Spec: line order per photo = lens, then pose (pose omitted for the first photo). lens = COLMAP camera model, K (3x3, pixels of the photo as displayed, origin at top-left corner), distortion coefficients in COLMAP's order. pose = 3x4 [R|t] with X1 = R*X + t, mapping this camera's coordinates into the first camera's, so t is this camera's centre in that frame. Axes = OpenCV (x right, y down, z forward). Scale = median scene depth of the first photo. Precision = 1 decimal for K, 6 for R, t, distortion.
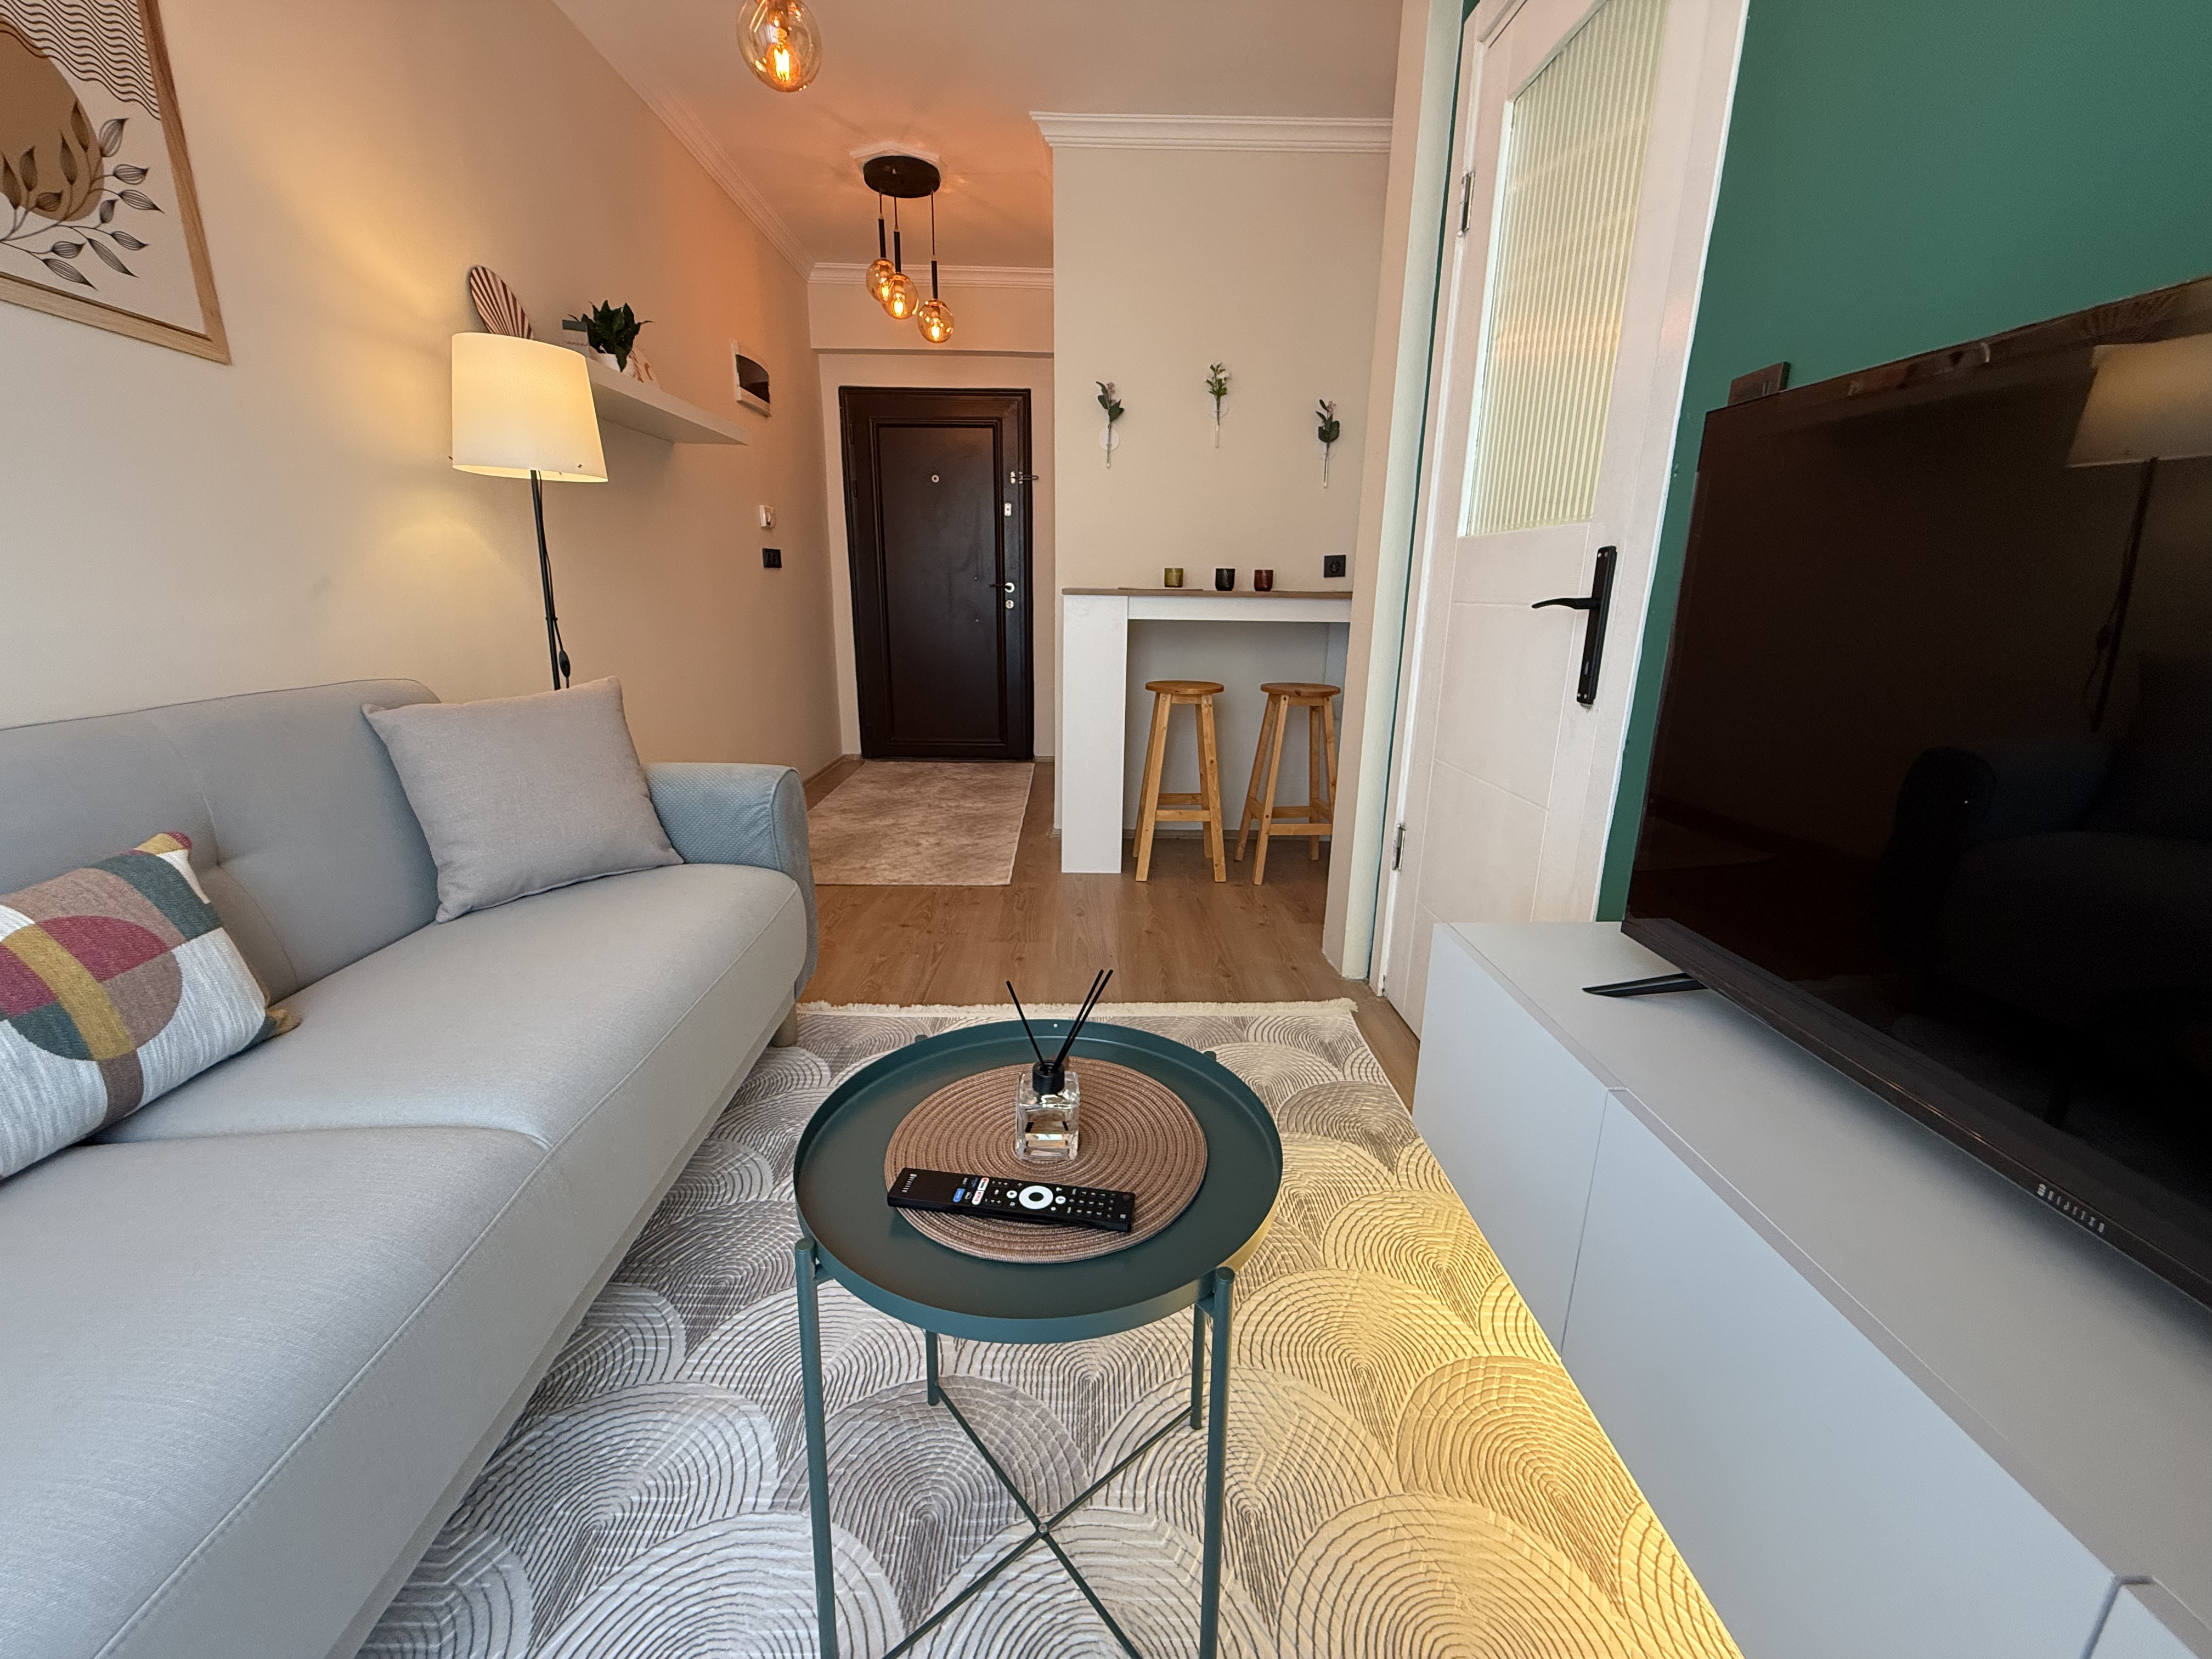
lens RADIAL K [[881.8, 0, 1100.1], [0, 881.8, 825.0], [0, 0, 1]] dist [-0.000077, 0.000337]
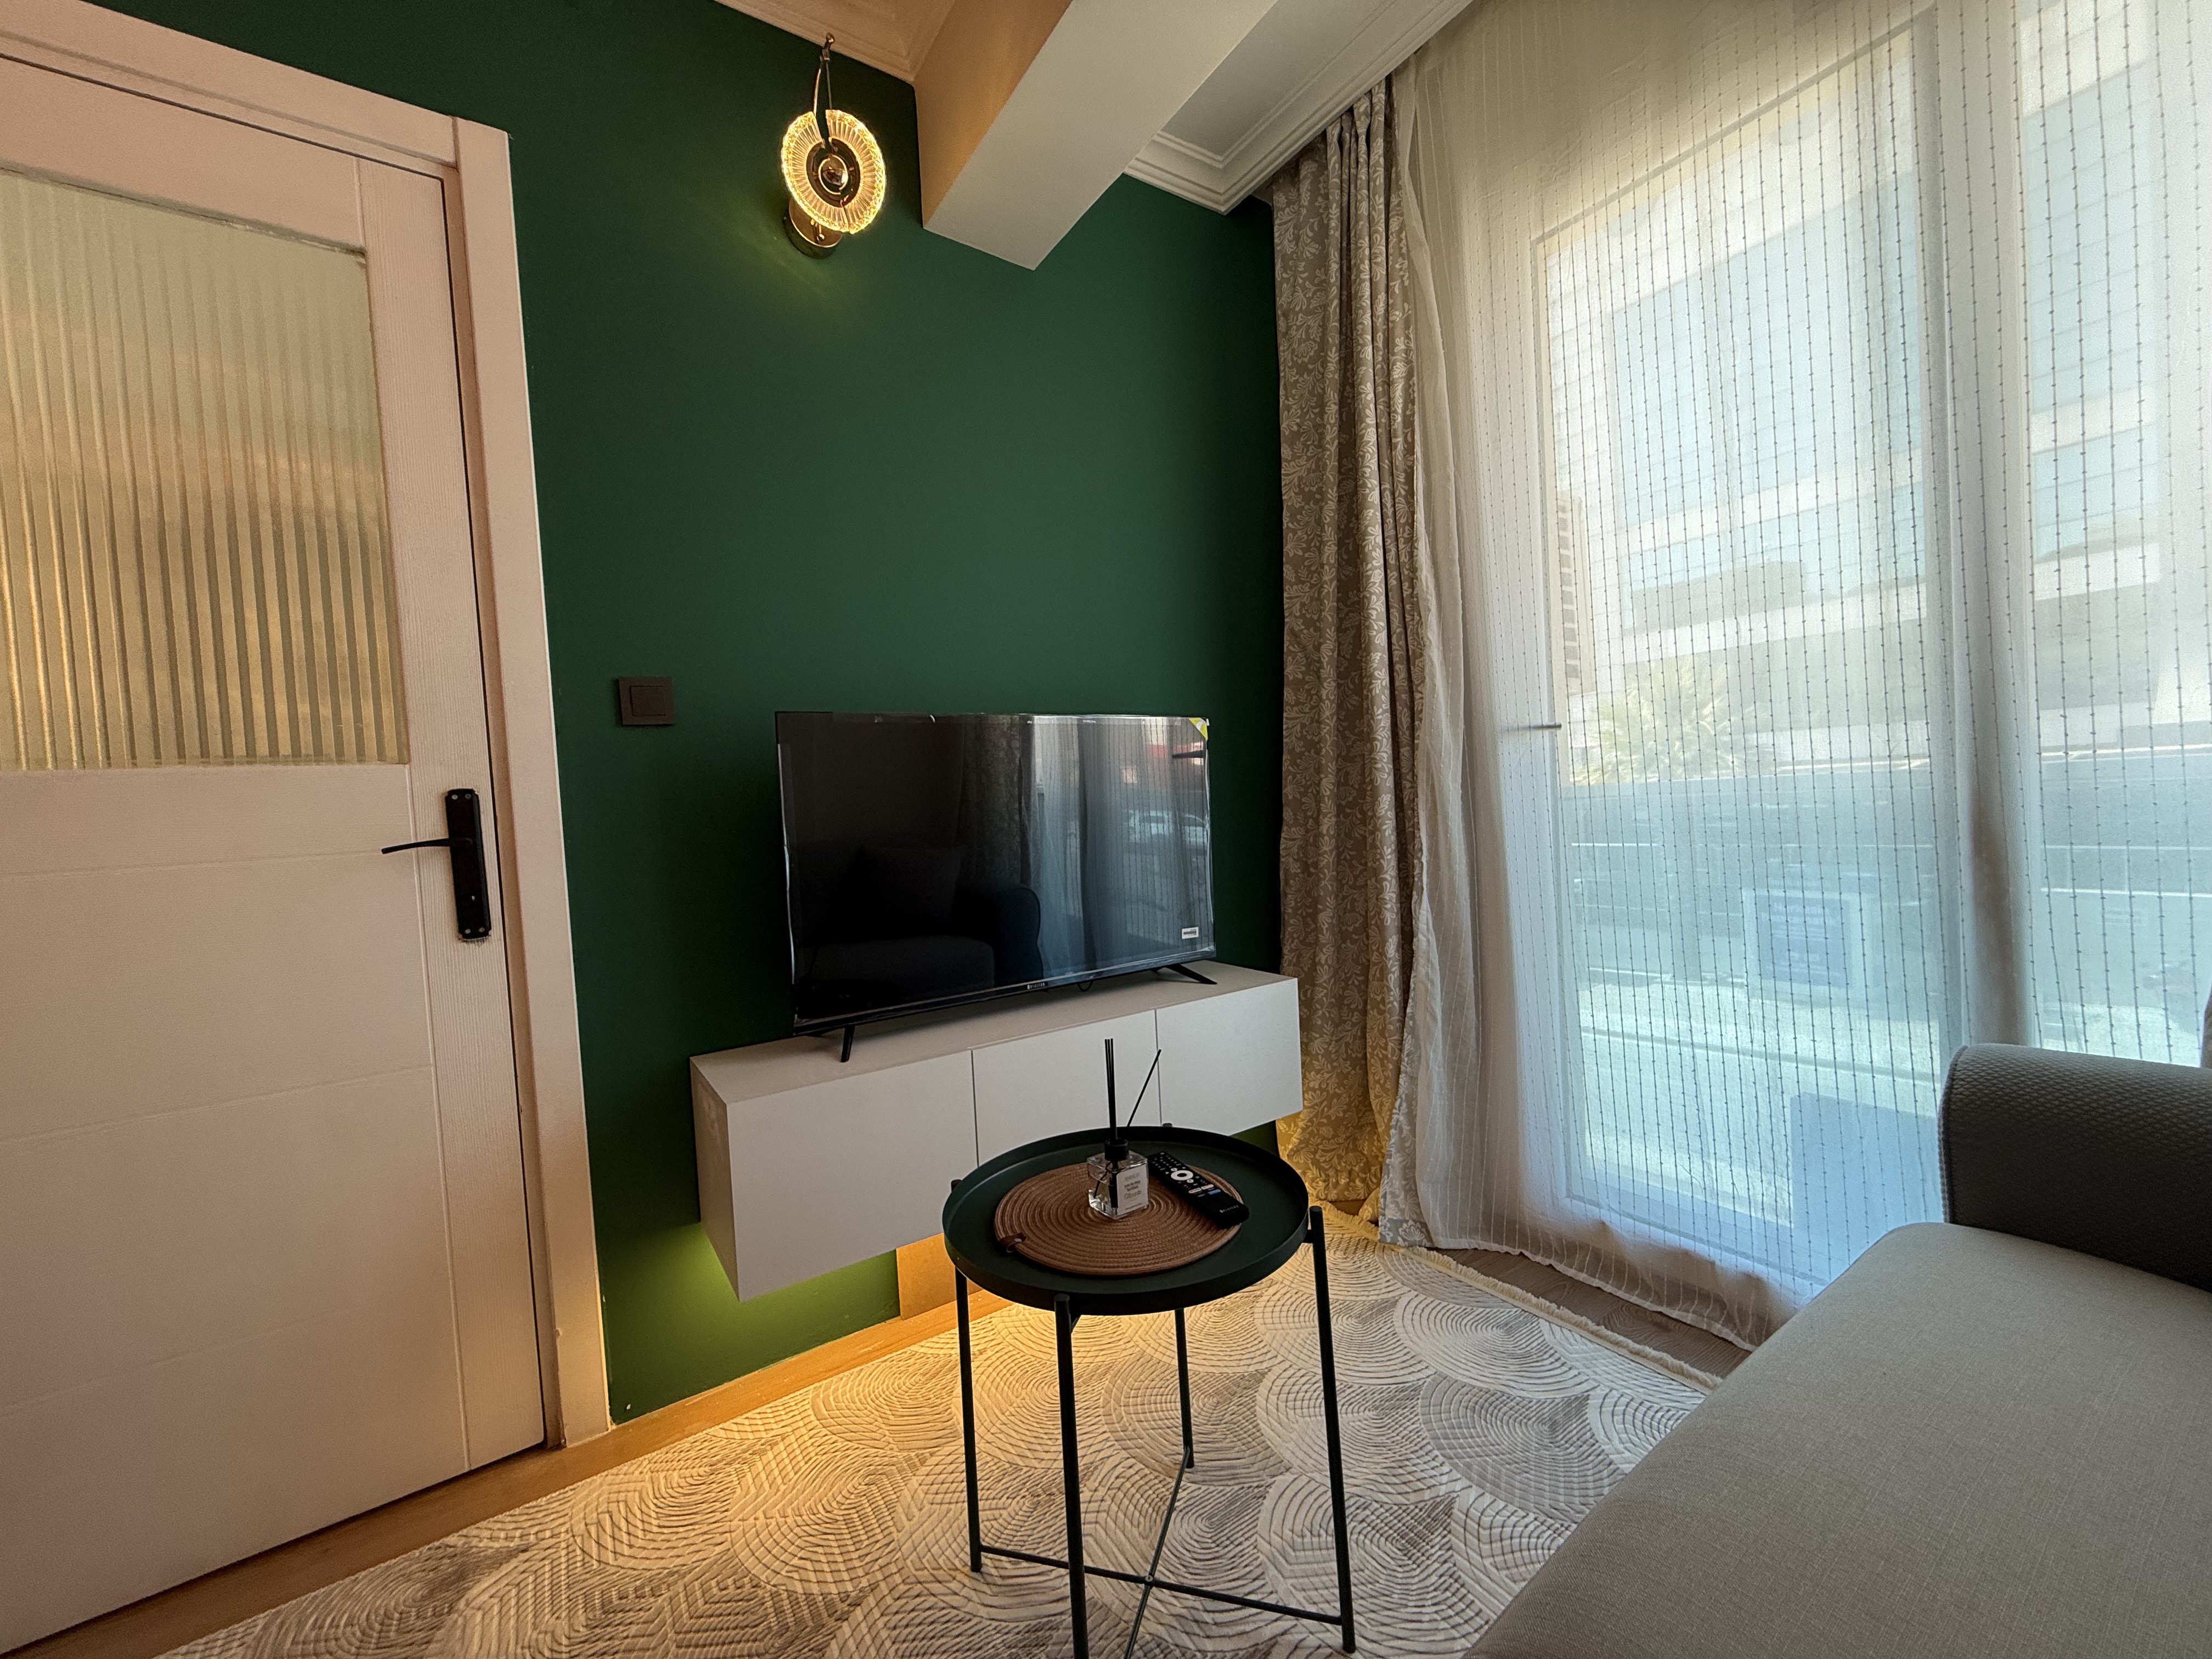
lens RADIAL K [[881.8, 0, 1101.7], [0, 881.8, 827.5], [0, 0, 1]] dist [-0.000077, 0.000337]
pose [[-0.538131, -0.006238, 0.842838, -0.462895], [0.269269, 0.946298, 0.178925, -0.166286], [-0.798692, 0.323235, -0.507553, 0.610245]]
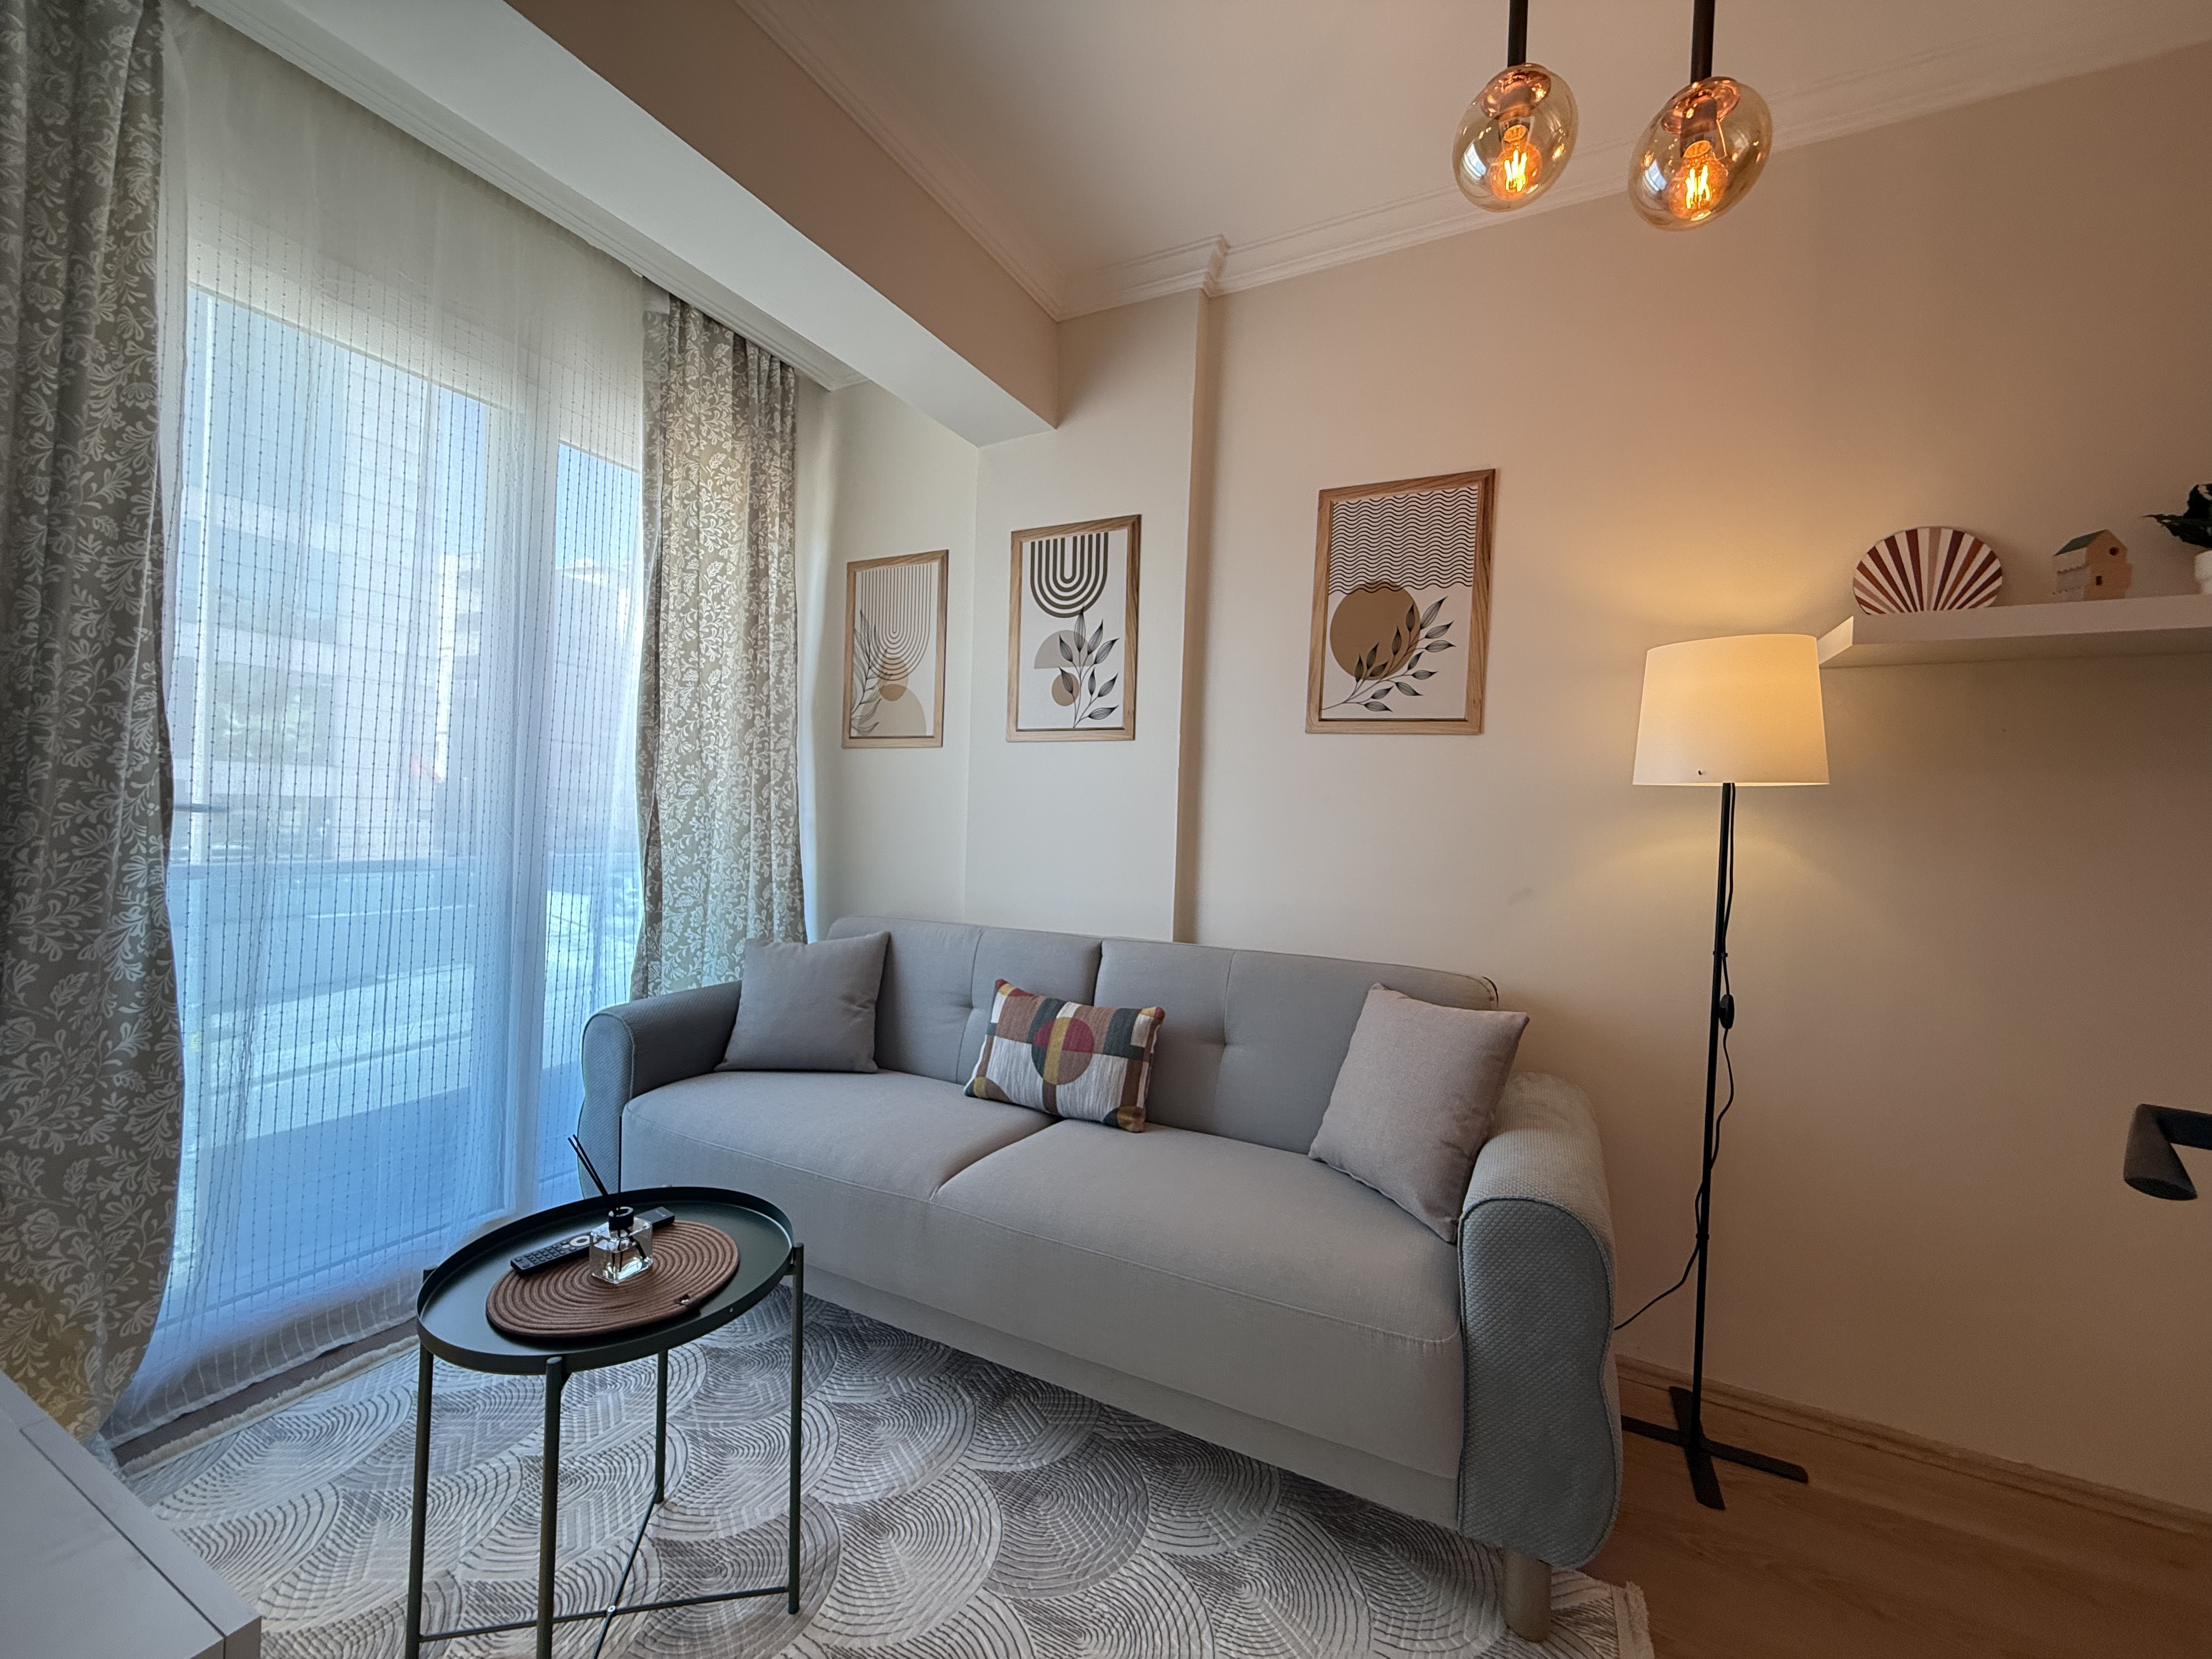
lens RADIAL K [[881.8, 0, 1102.0], [0, 881.8, 826.5], [0, 0, 1]] dist [-0.000077, 0.000337]
pose [[-0.472779, -0.019024, -0.880976, 0.343200], [-0.267385, 0.955726, 0.122855, -0.289430], [0.839634, 0.293643, -0.456934, 0.852751]]
